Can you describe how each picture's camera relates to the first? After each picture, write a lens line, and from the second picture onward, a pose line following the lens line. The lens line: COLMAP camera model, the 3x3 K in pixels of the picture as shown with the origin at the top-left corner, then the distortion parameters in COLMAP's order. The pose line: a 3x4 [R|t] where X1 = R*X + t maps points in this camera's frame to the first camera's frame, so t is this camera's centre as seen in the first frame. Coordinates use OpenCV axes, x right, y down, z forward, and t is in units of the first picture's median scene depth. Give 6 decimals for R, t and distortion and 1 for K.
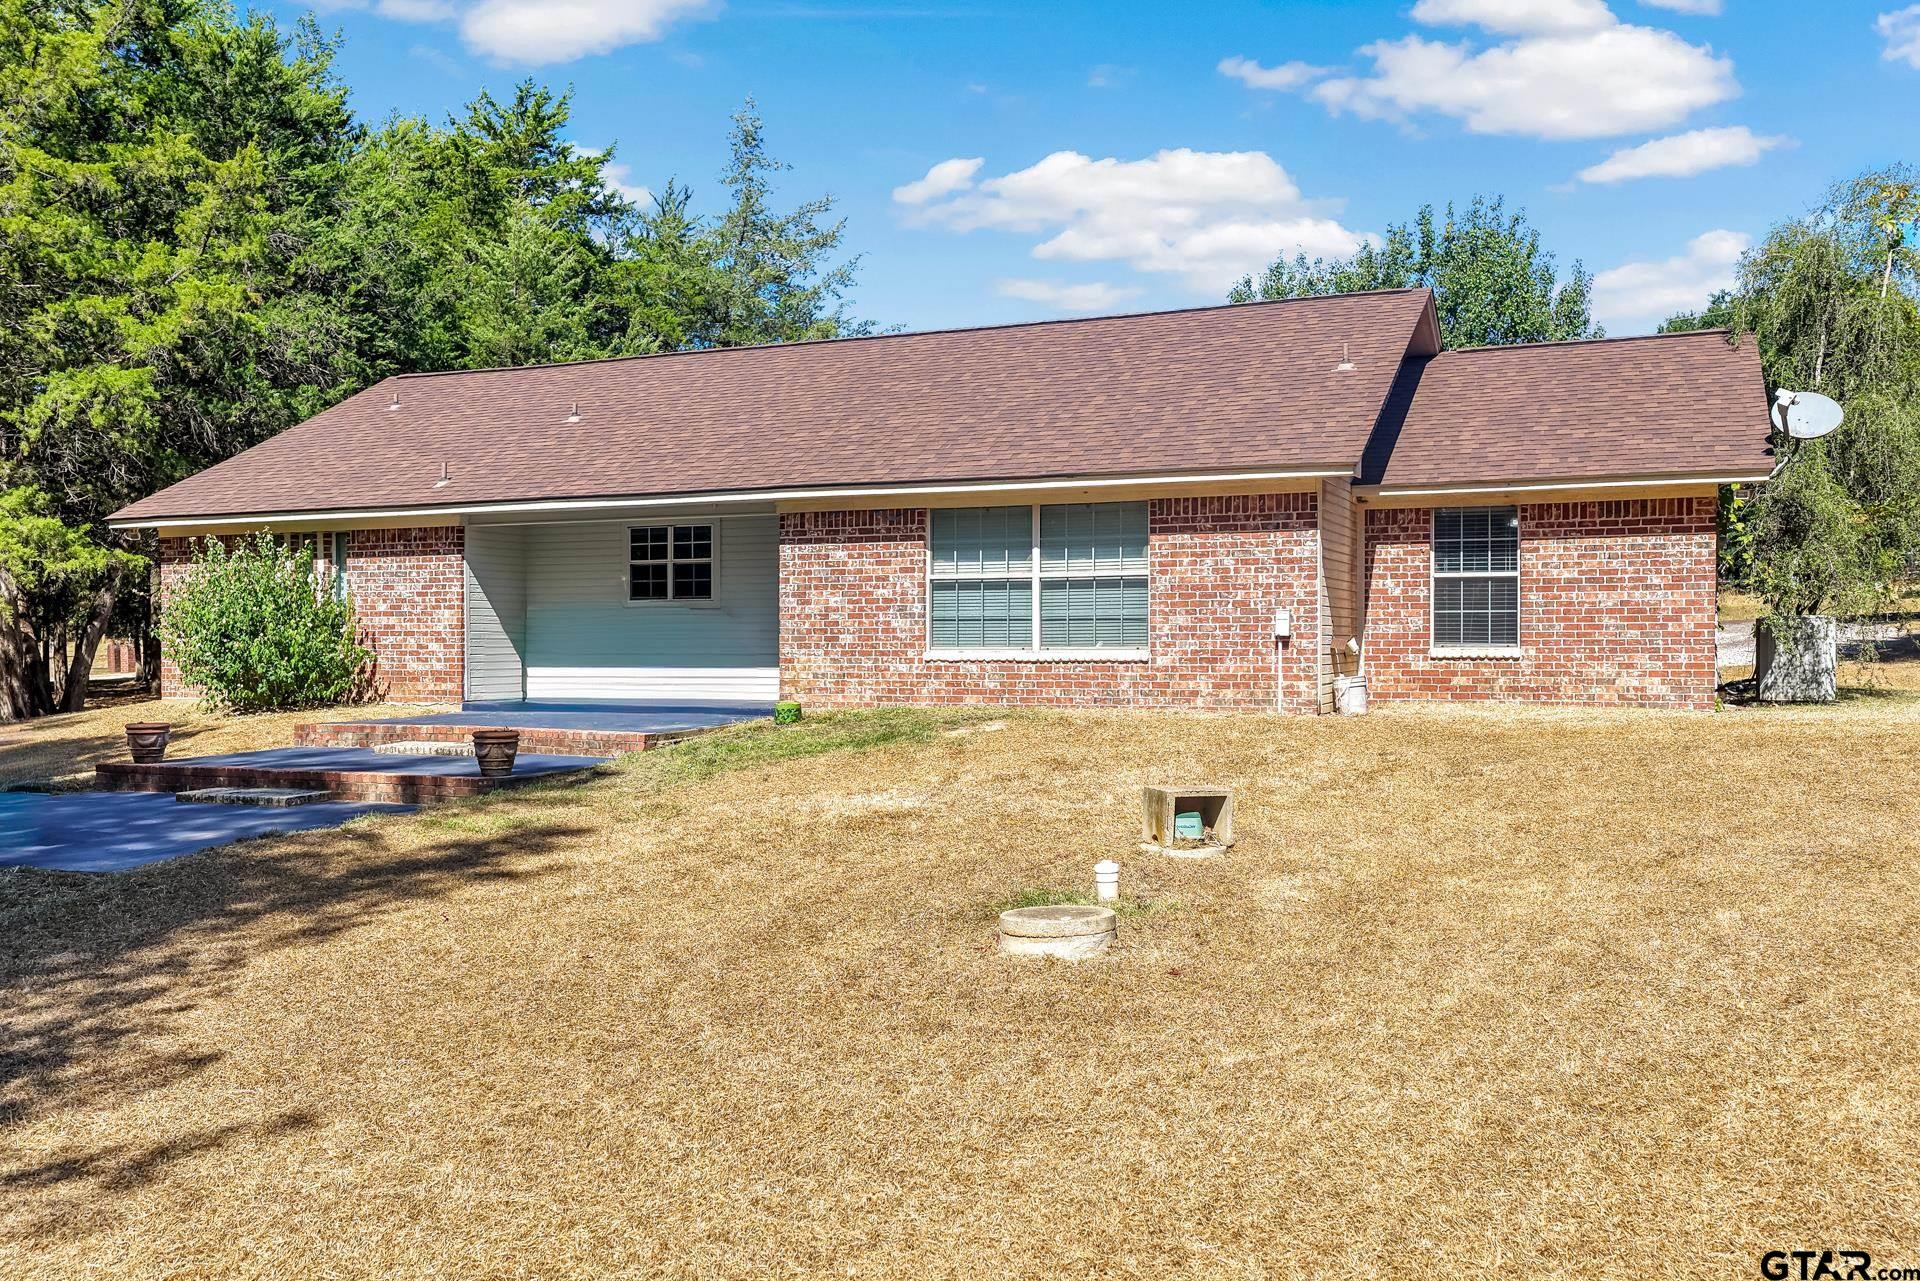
lens RADIAL K [[1570.7, 0, 960.0], [0, 1570.7, 640.5], [0, 0, 1]] dist [-0.013656, -0.008332]
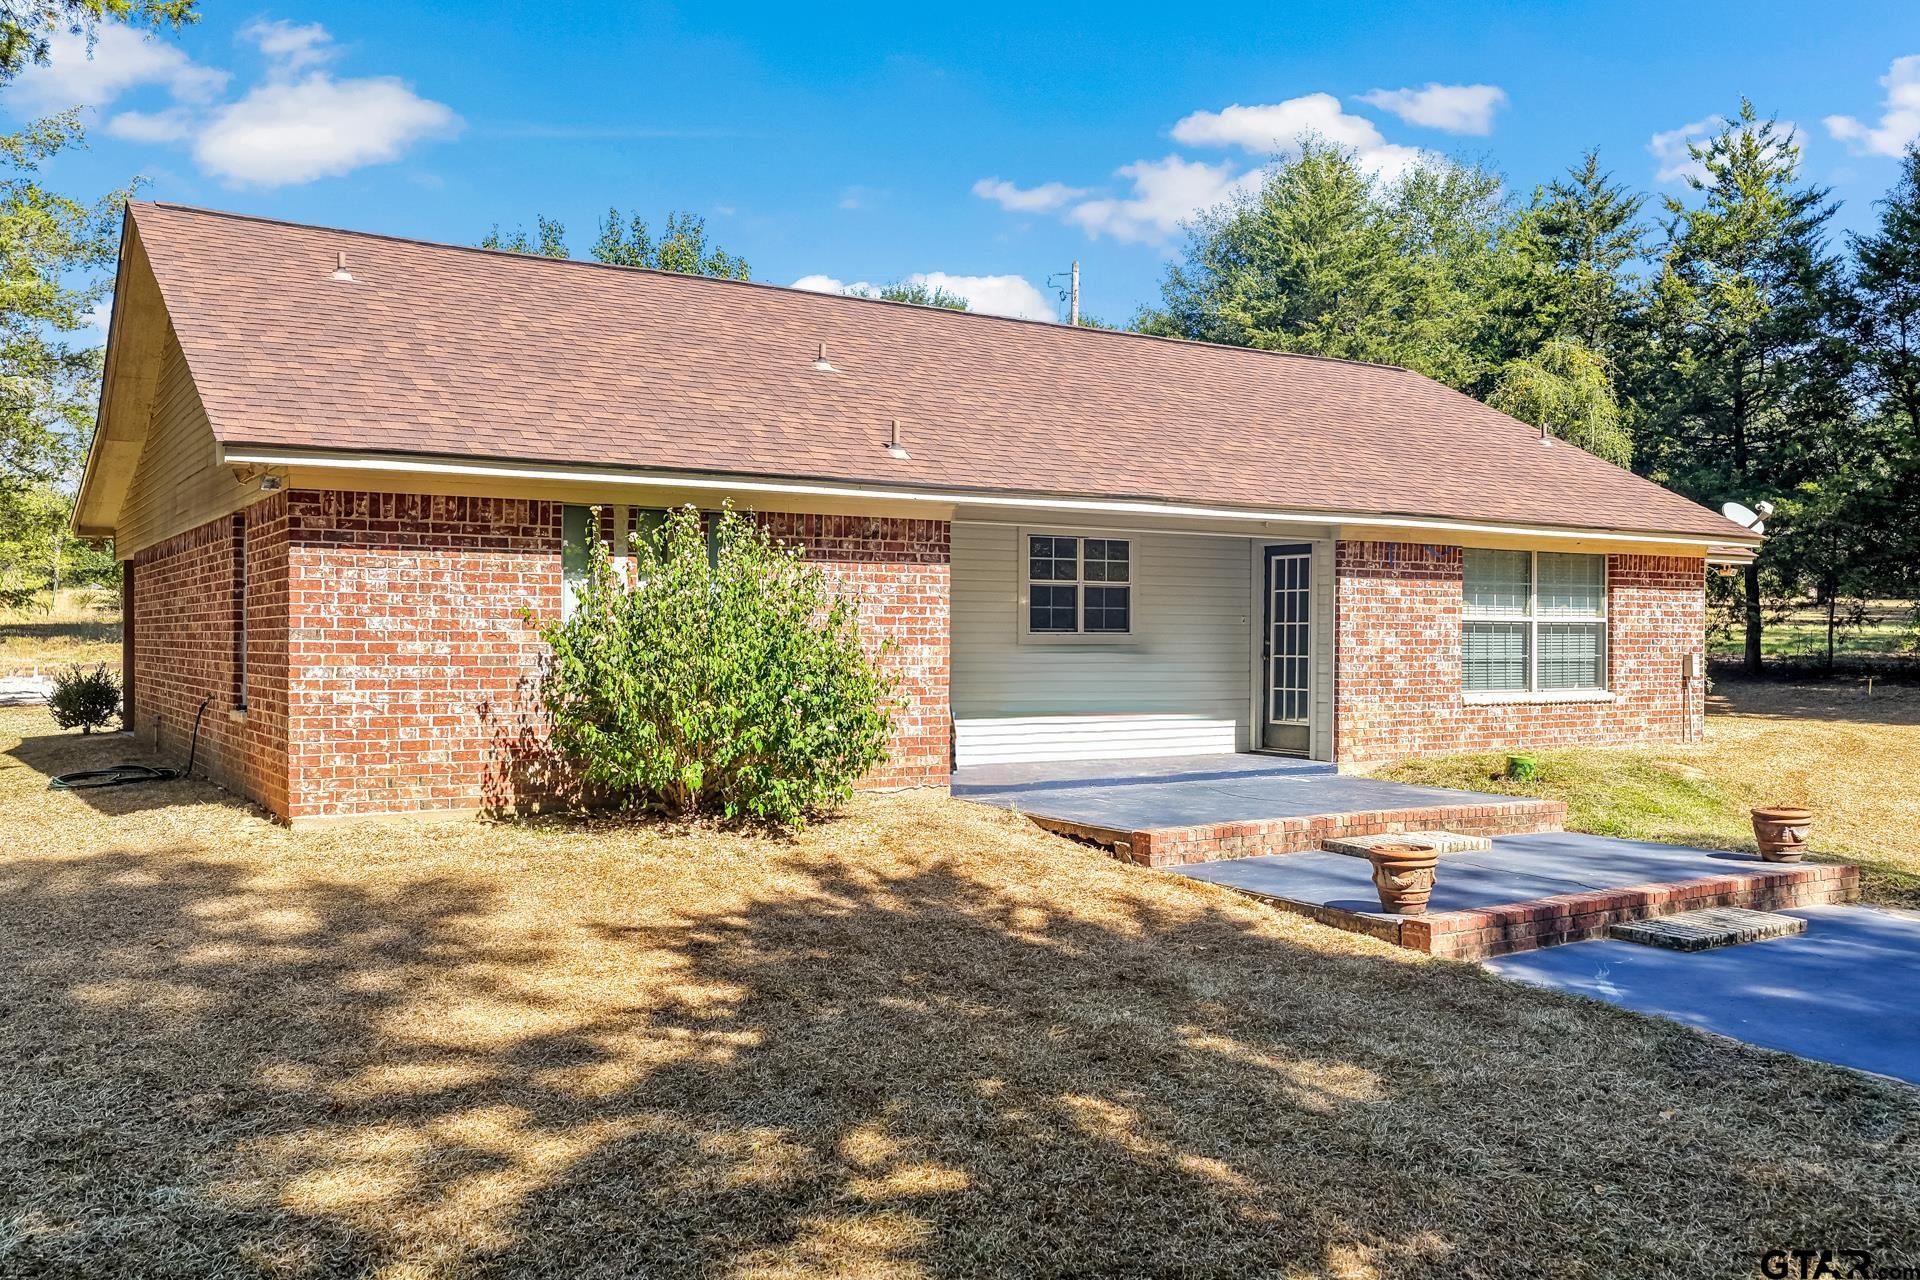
lens RADIAL K [[1570.7, 0, 960.0], [0, 1570.7, 640.0], [0, 0, 1]] dist [-0.013656, -0.008332]
pose [[0.586613, 0.004379, 0.809856, -0.957289], [-0.005356, 0.999984, -0.001528, -0.023372], [-0.809850, -0.003441, 0.586627, 0.668679]]
